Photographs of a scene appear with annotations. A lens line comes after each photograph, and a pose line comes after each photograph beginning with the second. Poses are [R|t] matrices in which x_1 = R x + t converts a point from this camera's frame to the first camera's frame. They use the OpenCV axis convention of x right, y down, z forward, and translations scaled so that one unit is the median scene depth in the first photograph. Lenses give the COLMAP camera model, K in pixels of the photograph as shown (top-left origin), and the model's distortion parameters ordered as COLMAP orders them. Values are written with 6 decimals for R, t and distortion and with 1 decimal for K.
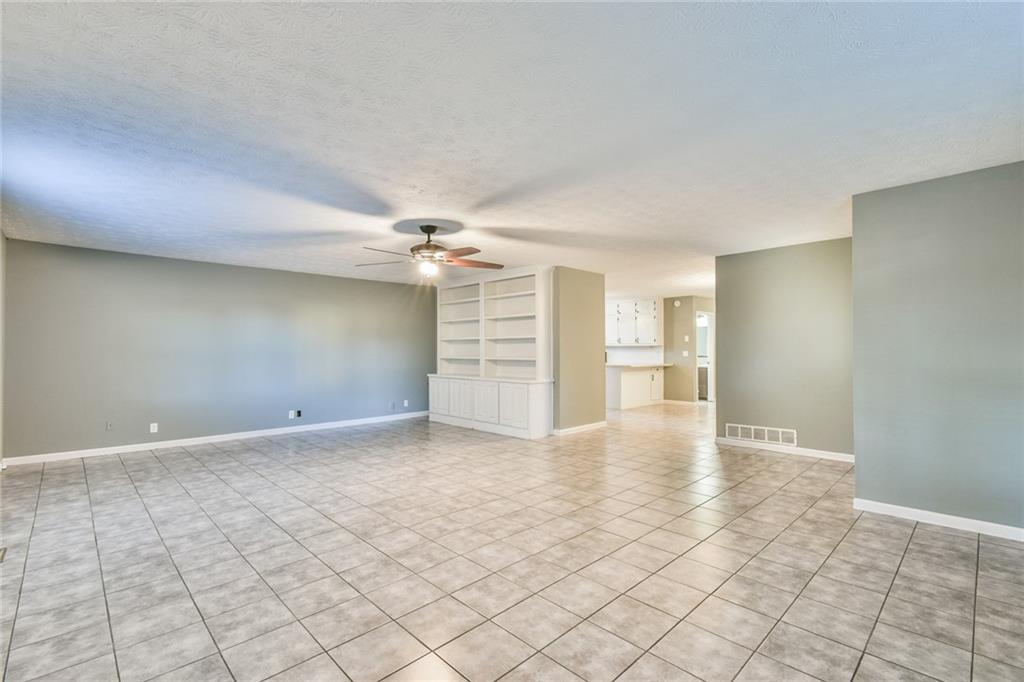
lens RADIAL K [[456.1, 0, 521.0], [0, 456.1, 348.8], [0, 0, 1]] dist [0.003867, -0.000670]
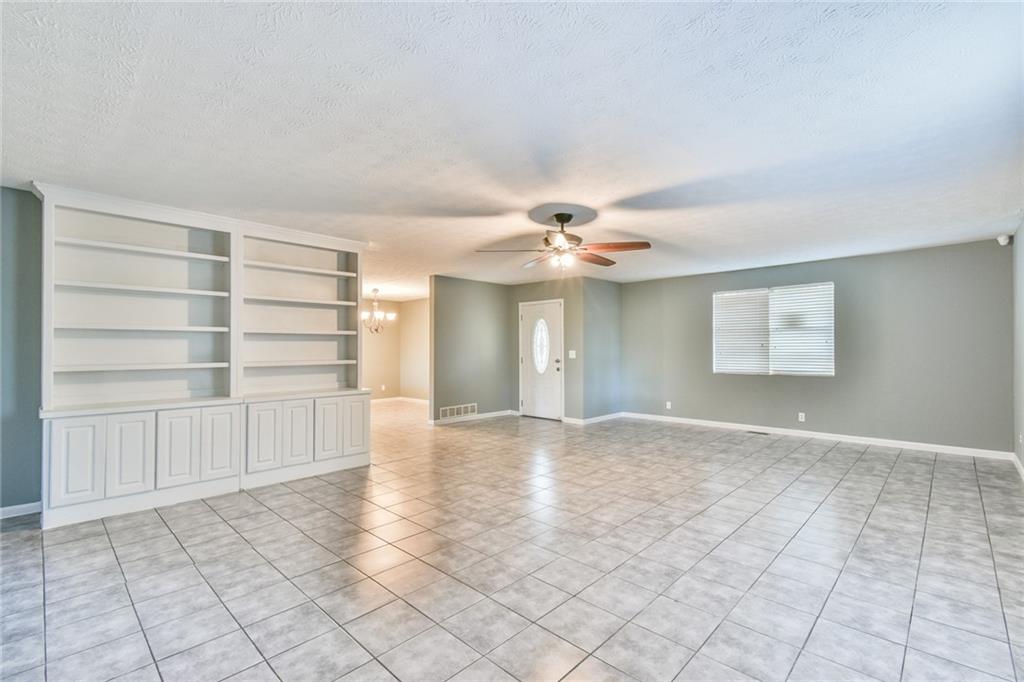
lens RADIAL K [[456.1, 0, 514.7], [0, 456.1, 339.9], [0, 0, 1]] dist [0.003867, -0.000670]
pose [[-0.021314, 0.023290, 0.999502, -1.515343], [0.003853, 0.999723, -0.023213, 0.008517], [-0.999765, 0.003356, -0.021398, 1.510013]]
